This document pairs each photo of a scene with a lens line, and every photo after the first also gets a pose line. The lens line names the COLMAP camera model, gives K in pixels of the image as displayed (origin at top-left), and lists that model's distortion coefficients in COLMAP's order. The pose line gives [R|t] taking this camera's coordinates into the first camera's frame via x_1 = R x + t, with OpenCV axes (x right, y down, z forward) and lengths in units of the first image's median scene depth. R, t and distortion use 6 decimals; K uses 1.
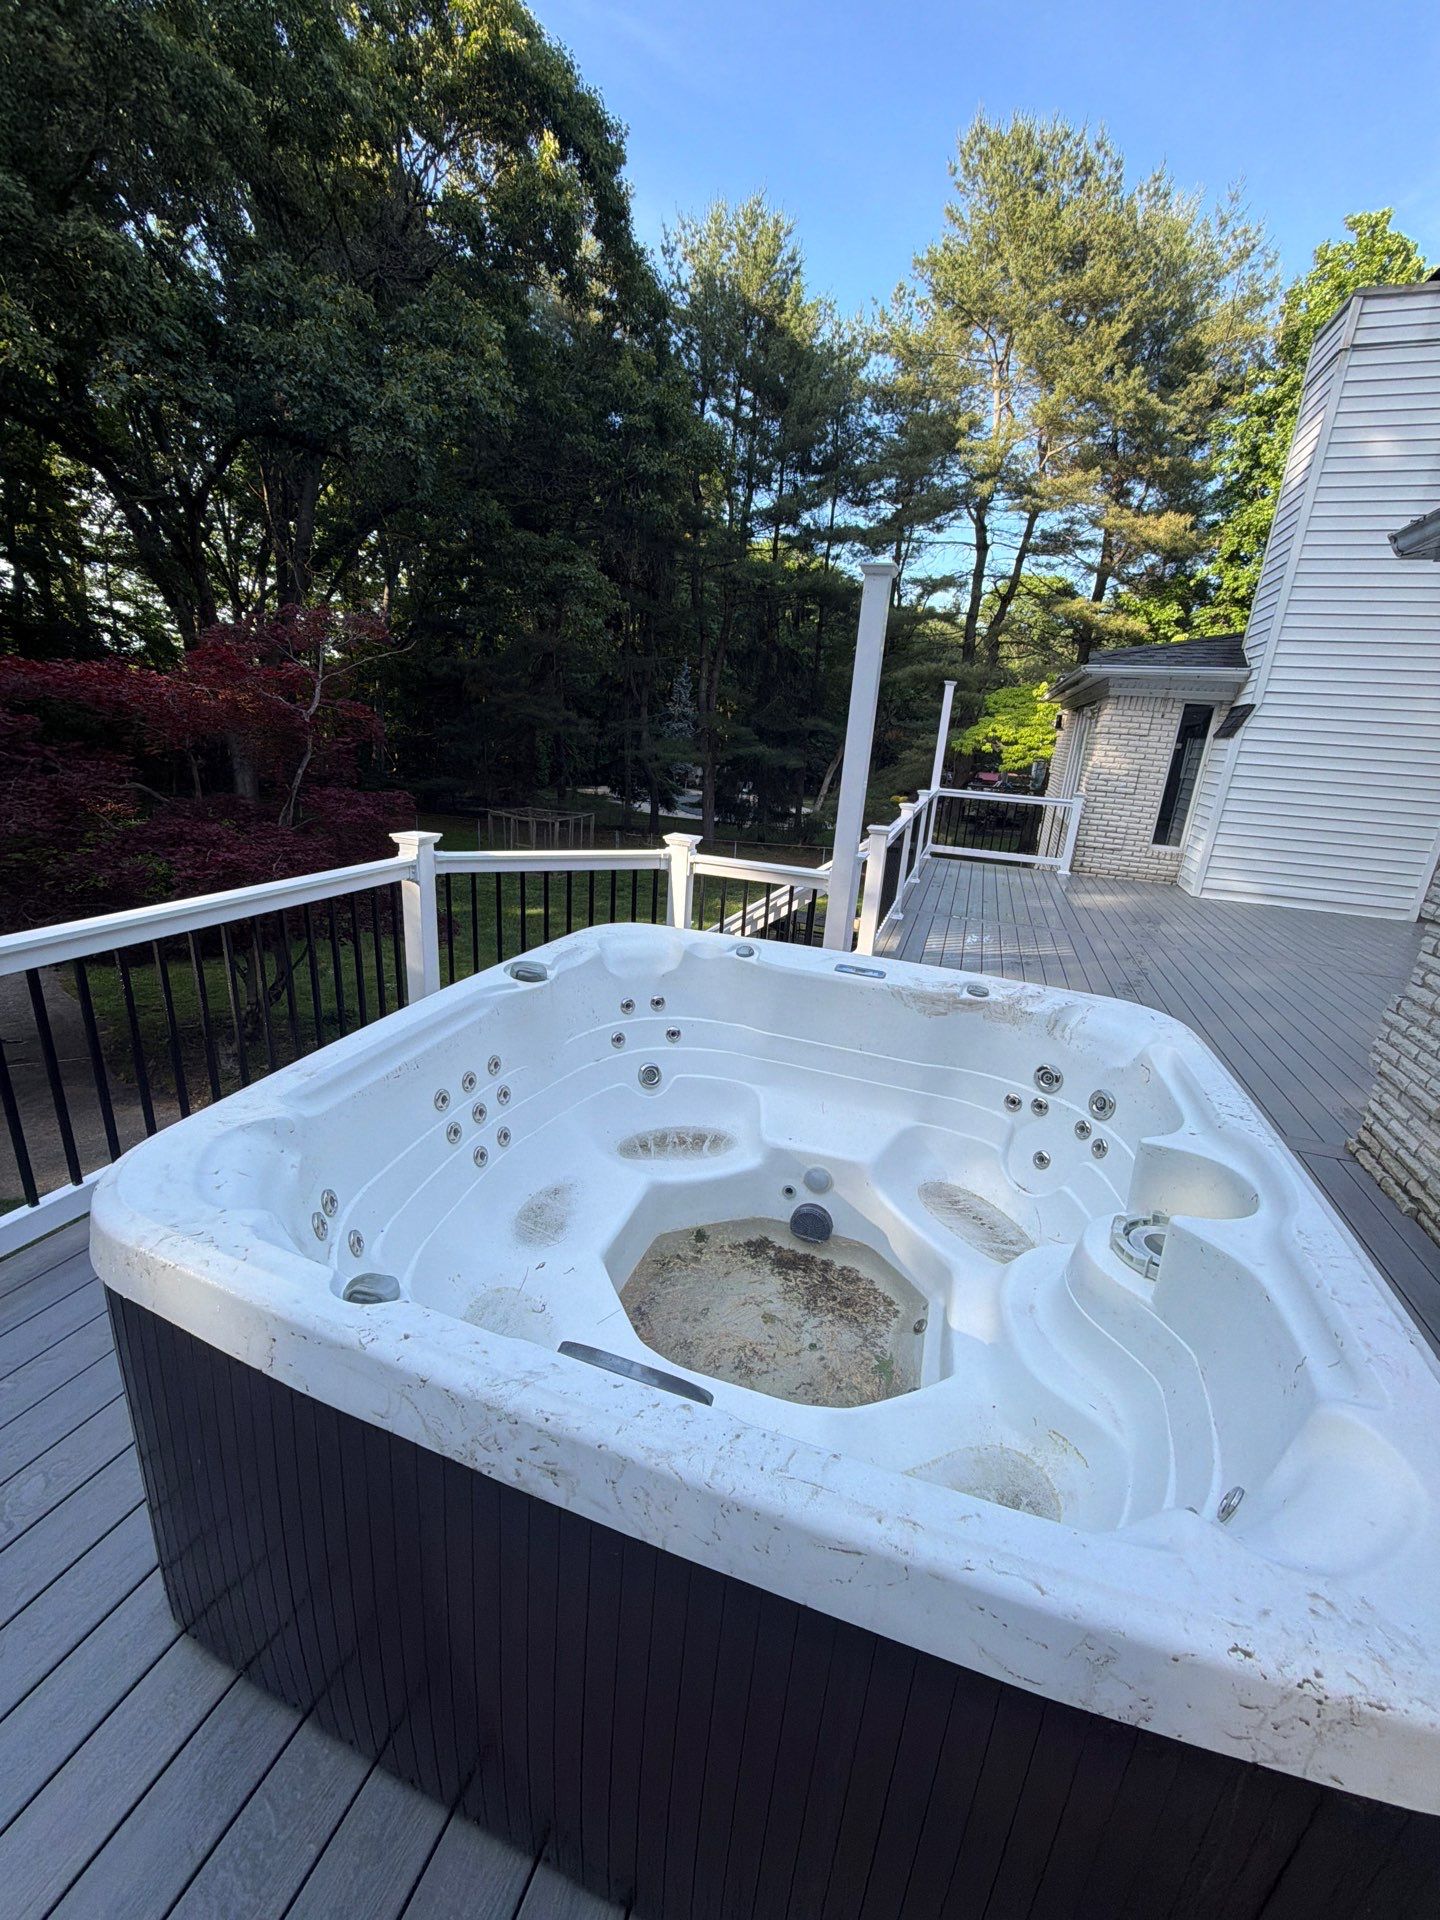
lens RADIAL K [[764.2, 0, 719.6], [0, 764.2, 948.2], [0, 0, 1]] dist [-0.000454, -0.000059]
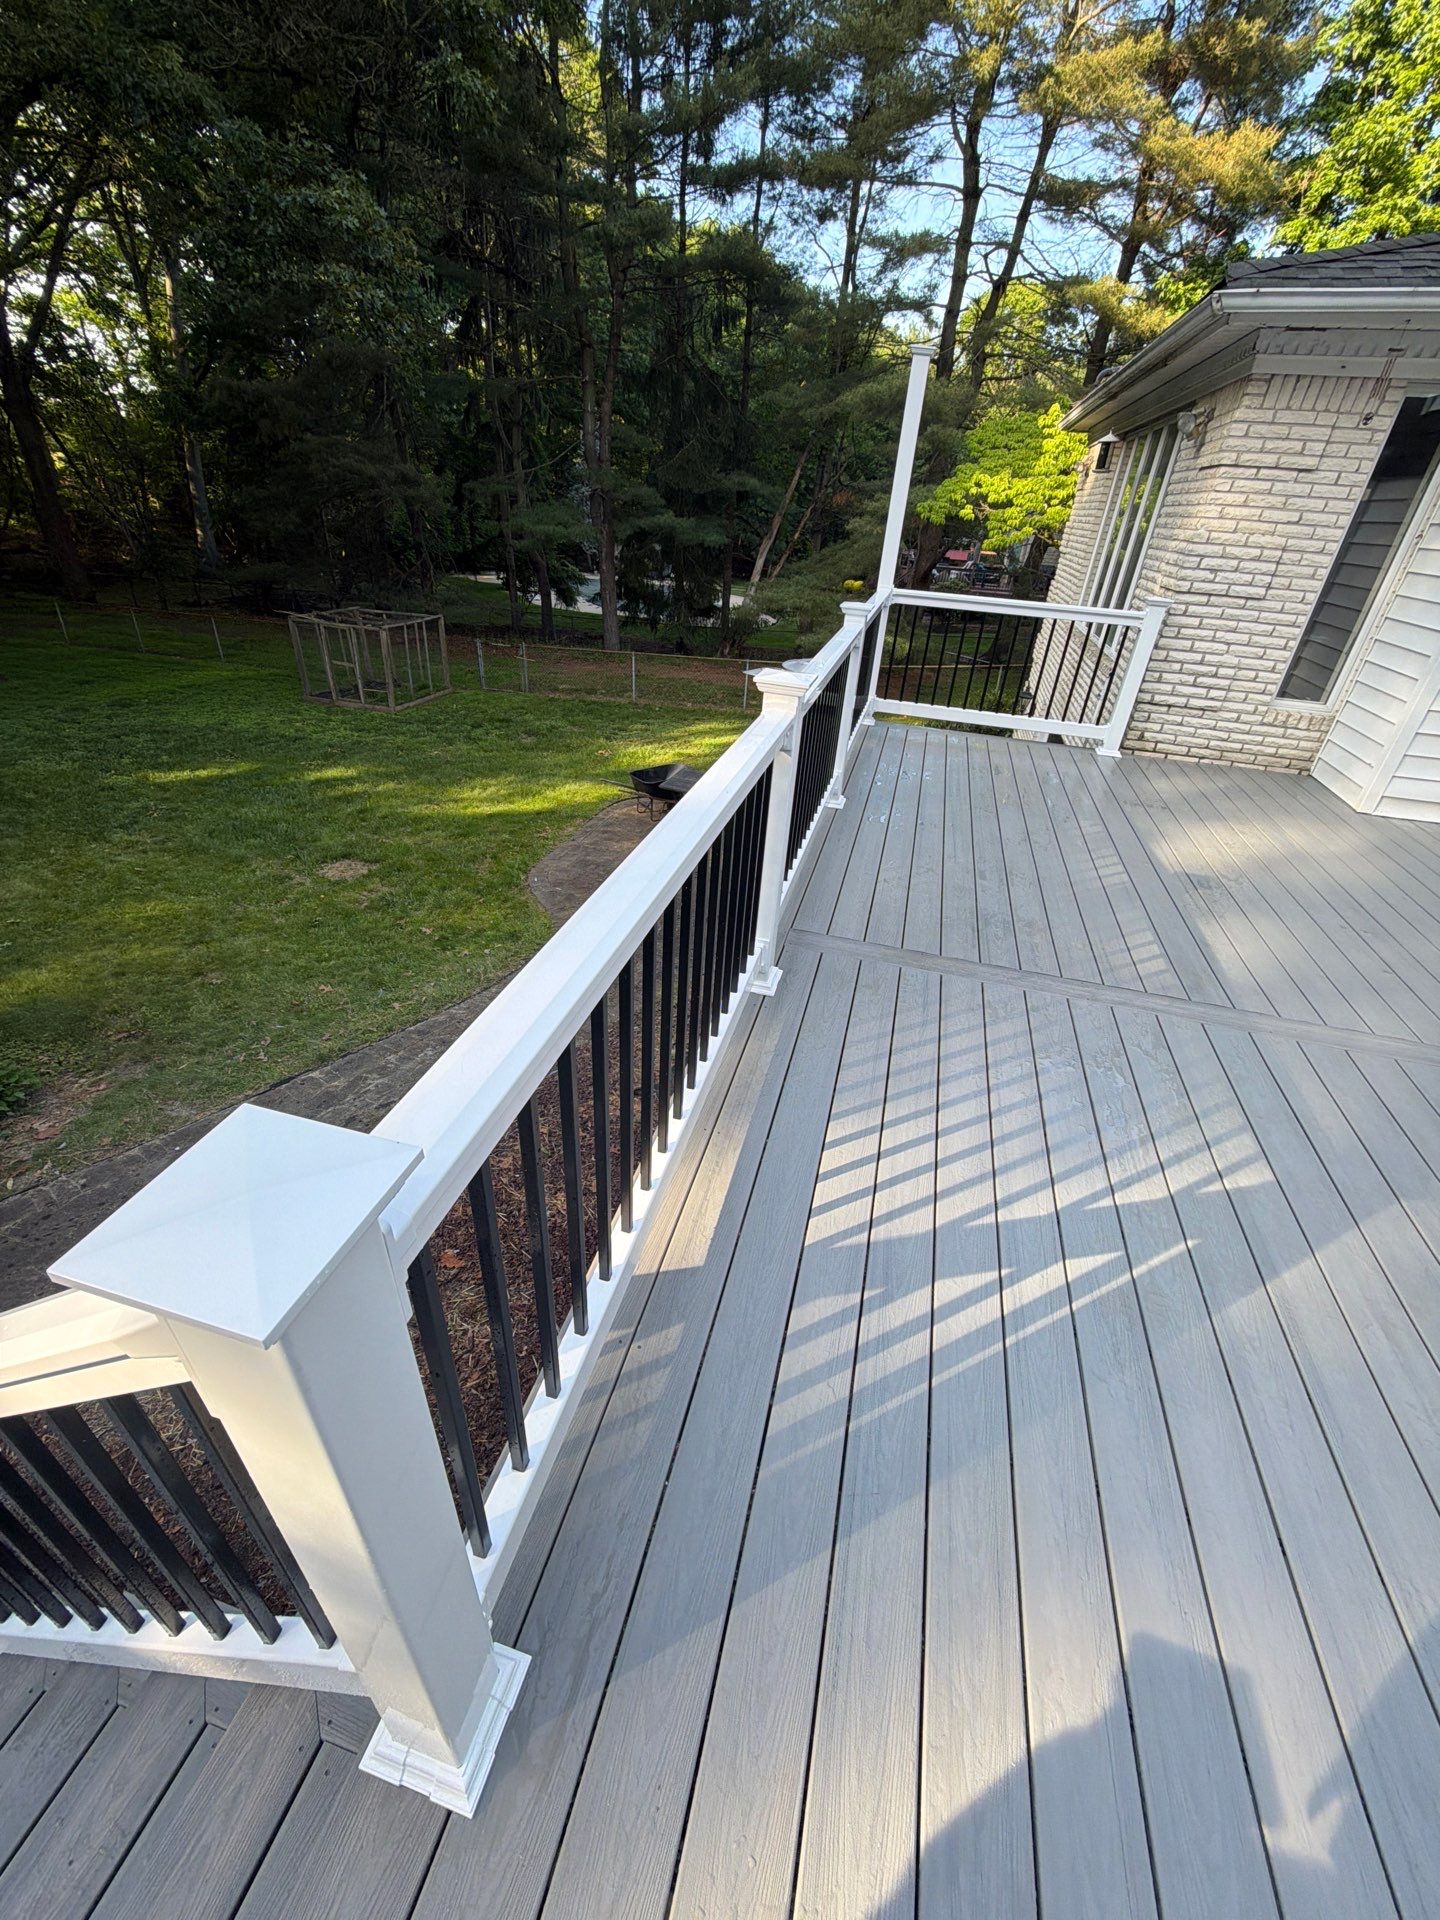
lens RADIAL K [[764.2, 0, 719.7], [0, 764.2, 955.3], [0, 0, 1]] dist [-0.000454, -0.000059]
pose [[0.997659, -0.038359, 0.056608, 0.055782], [0.022461, 0.965736, 0.258553, -0.045334], [-0.064586, -0.256677, 0.964337, 0.188966]]
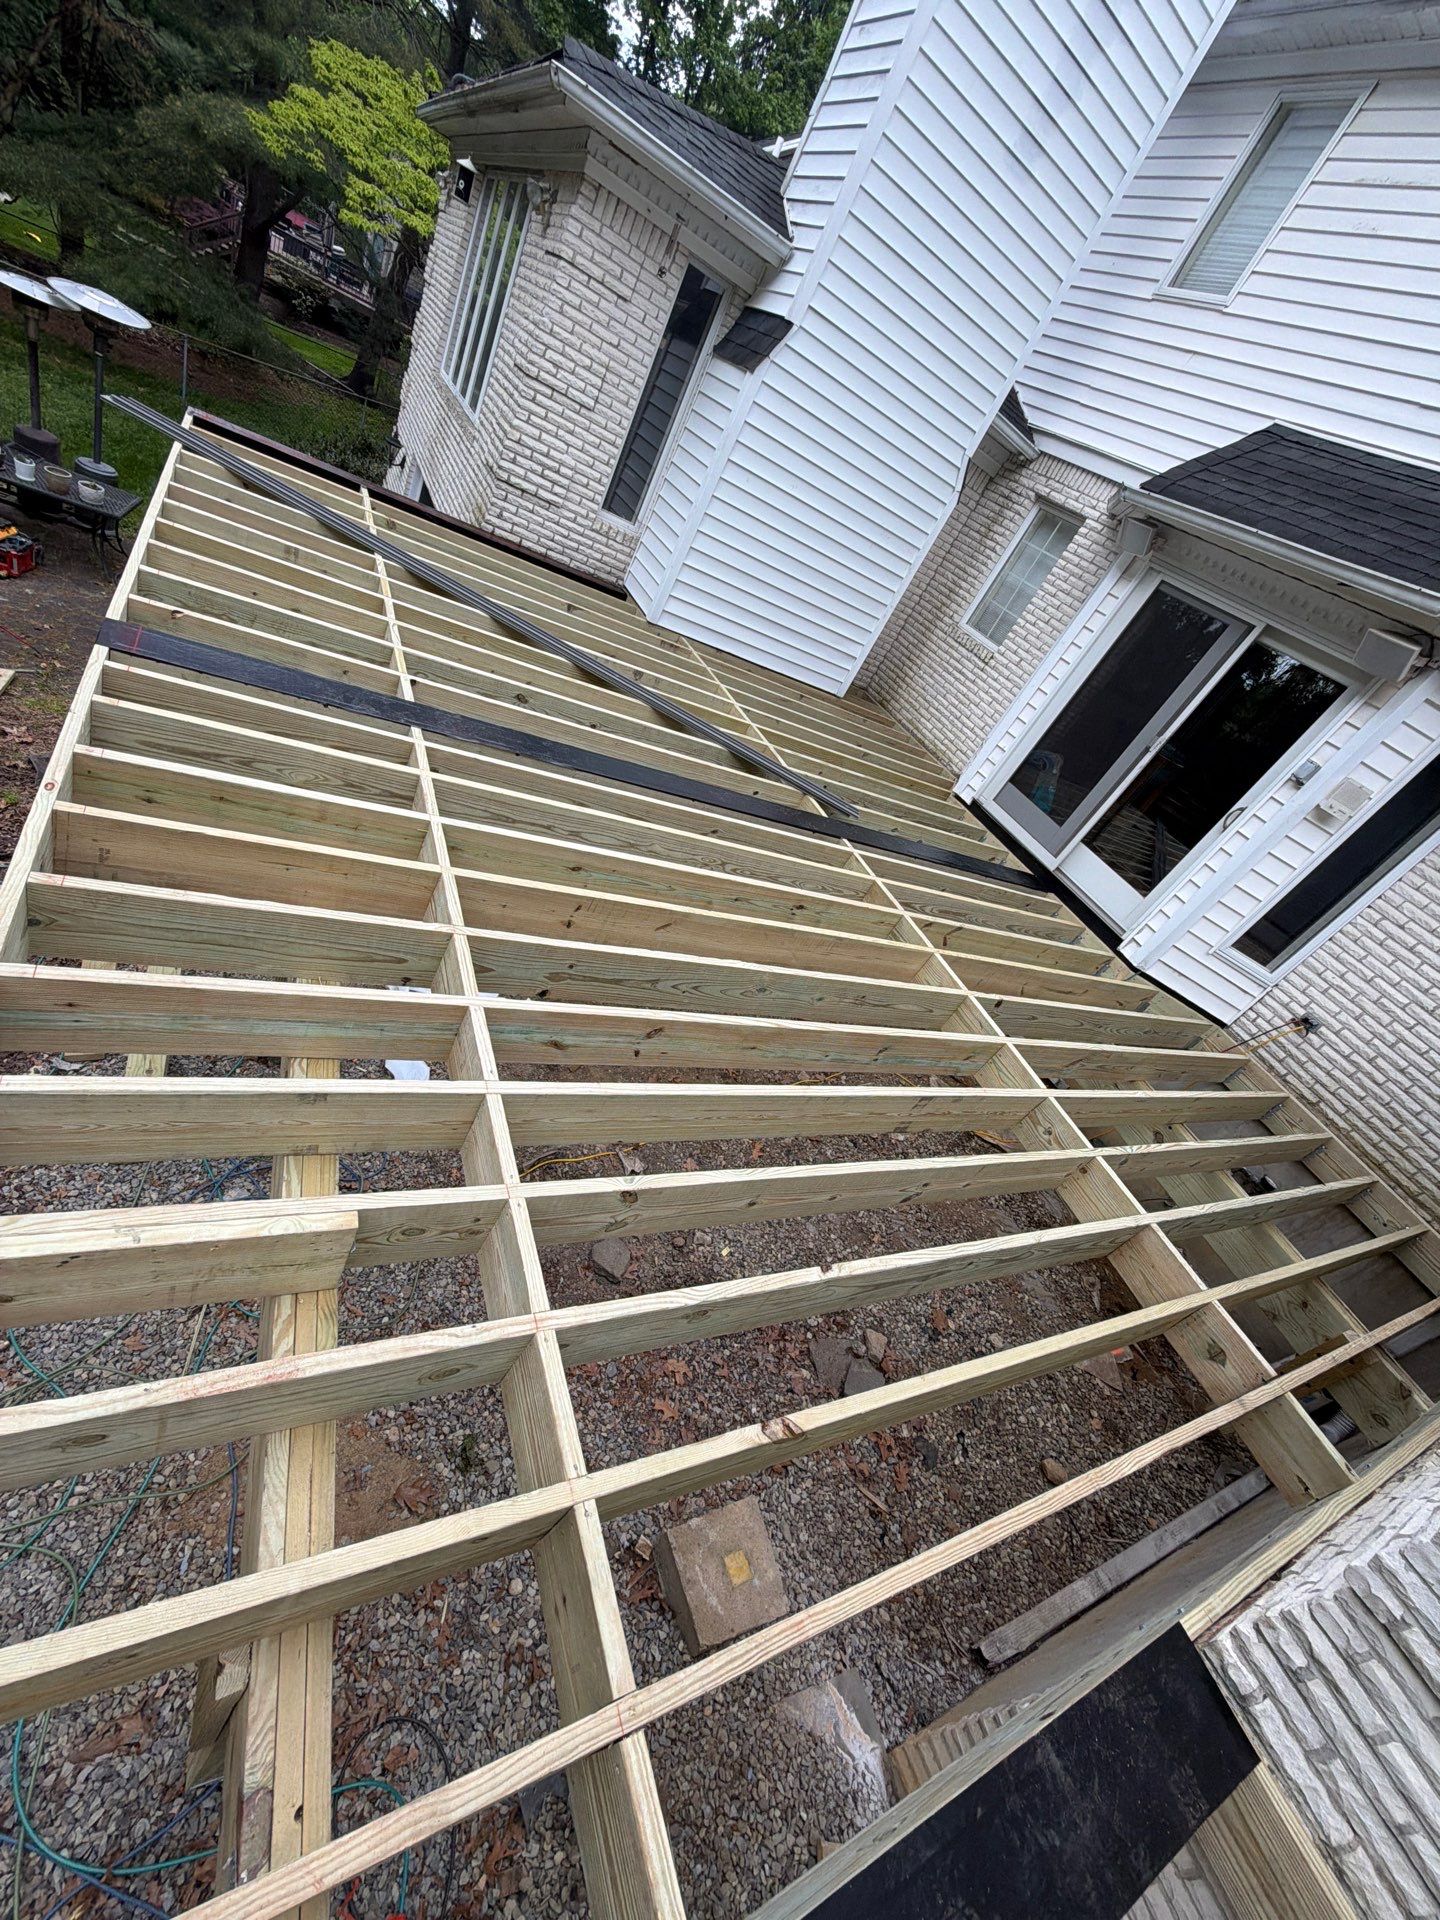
lens RADIAL K [[764.2, 0, 716.8], [0, 764.2, 961.4], [0, 0, 1]] dist [-0.000454, -0.000059]
pose [[0.690661, -0.175055, 0.701671, 0.044023], [-0.212642, 0.878211, 0.428404, -0.040301], [-0.691209, -0.445087, 0.569322, 0.159757]]
